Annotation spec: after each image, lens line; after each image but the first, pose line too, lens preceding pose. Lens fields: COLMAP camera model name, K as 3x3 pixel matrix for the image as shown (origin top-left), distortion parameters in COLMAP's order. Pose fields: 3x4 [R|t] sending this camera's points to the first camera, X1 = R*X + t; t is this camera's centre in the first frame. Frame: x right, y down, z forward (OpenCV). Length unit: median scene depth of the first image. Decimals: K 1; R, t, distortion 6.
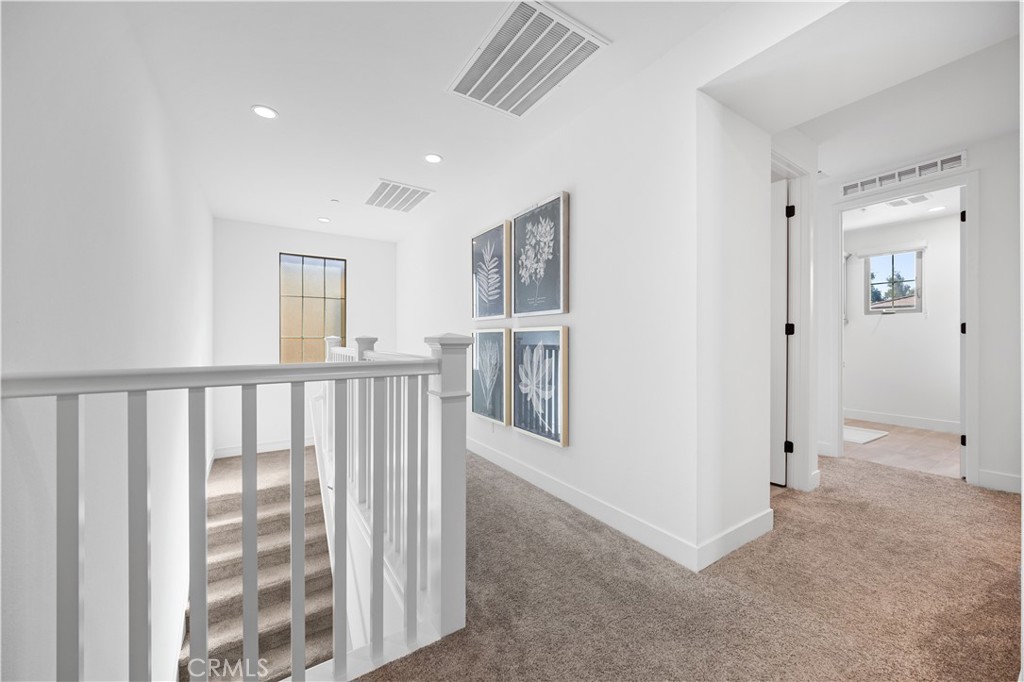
lens RADIAL K [[382.3, 0, 512.0], [0, 382.3, 341.0], [0, 0, 1]] dist [-0.000250, -0.000019]
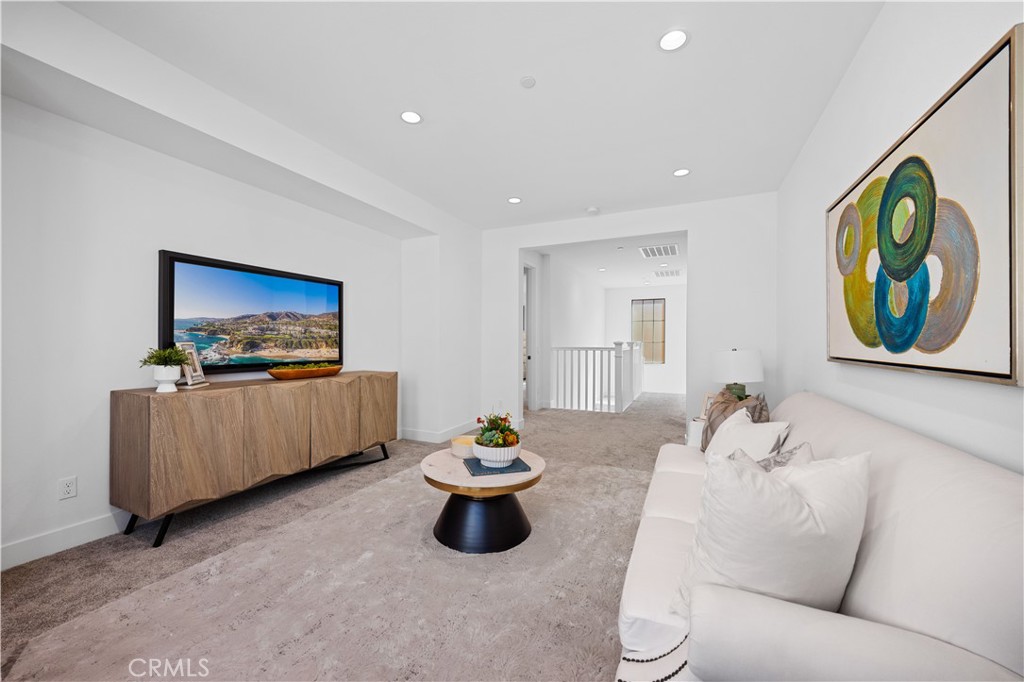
lens RADIAL K [[382.3, 0, 512.0], [0, 382.3, 341.0], [0, 0, 1]] dist [-0.000250, -0.000019]
pose [[0.521502, -0.001442, -0.853249, 1.519726], [-0.008749, 0.999937, -0.007036, 0.009140], [0.853205, 0.011134, 0.521456, -1.181170]]
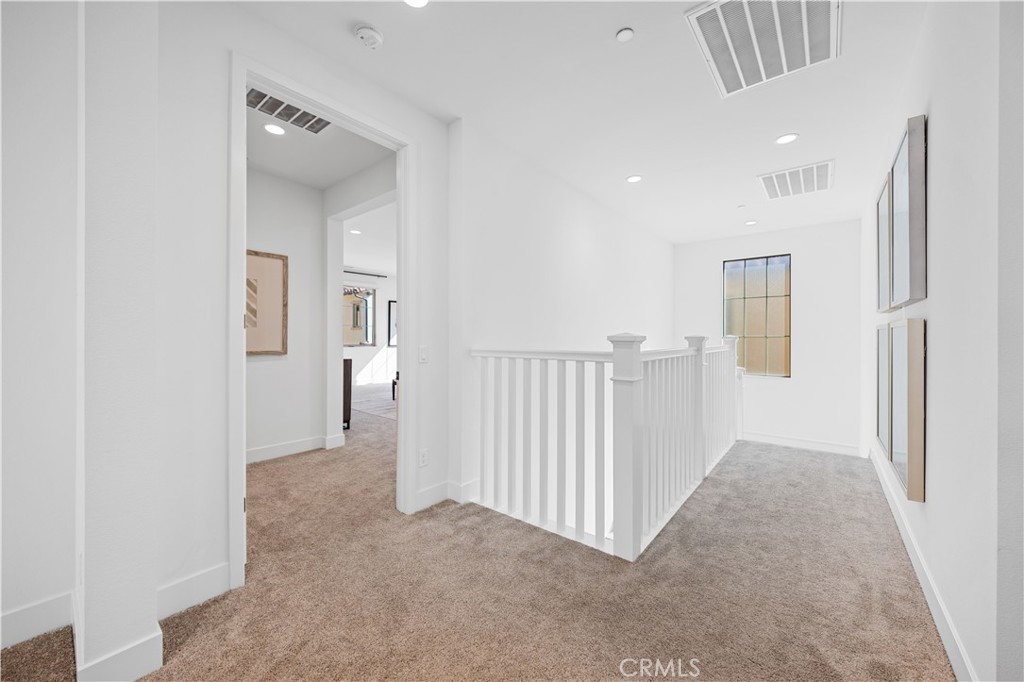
lens RADIAL K [[387.9, 0, 511.3], [0, 387.9, 336.7], [0, 0, 1]] dist [0.000341, 0.000019]
pose [[0.299636, -0.003459, -0.954047, 0.544589], [-0.006158, 0.999966, -0.005559, 0.001612], [0.954034, 0.007541, 0.299604, 0.120102]]
